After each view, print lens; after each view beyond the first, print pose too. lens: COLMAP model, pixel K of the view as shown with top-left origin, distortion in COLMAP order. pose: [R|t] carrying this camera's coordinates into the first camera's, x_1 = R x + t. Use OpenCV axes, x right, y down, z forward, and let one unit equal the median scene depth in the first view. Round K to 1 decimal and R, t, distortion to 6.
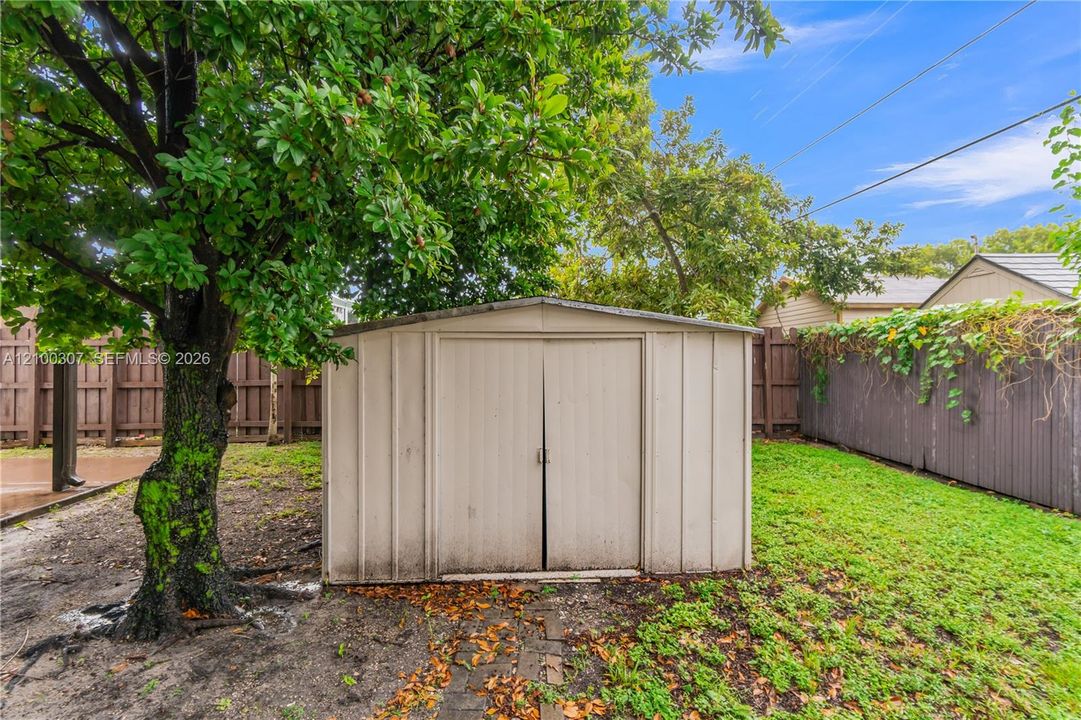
lens RADIAL K [[479.9, 0, 538.1], [0, 479.9, 351.2], [0, 0, 1]] dist [-0.001471, -0.000136]
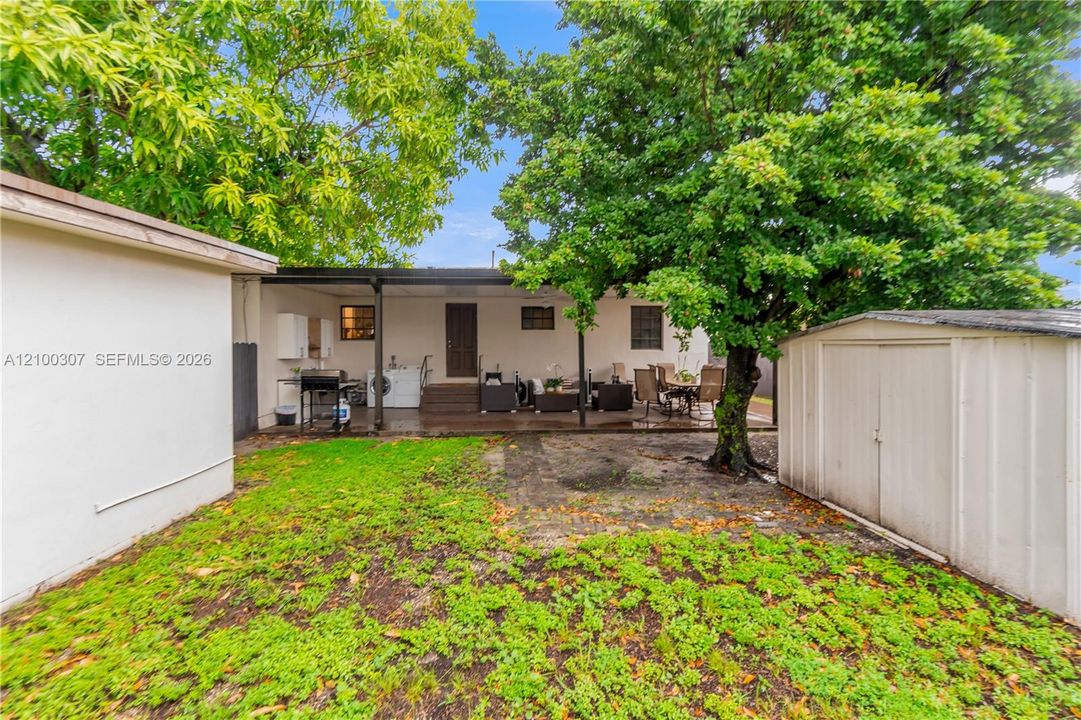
lens RADIAL K [[479.9, 0, 538.1], [0, 479.9, 351.2], [0, 0, 1]] dist [-0.001471, -0.000136]
pose [[0.009913, 0.009633, -0.999904, 1.319256], [-0.003839, 0.999947, 0.009596, -0.017698], [0.999943, 0.003744, 0.009950, 0.074430]]
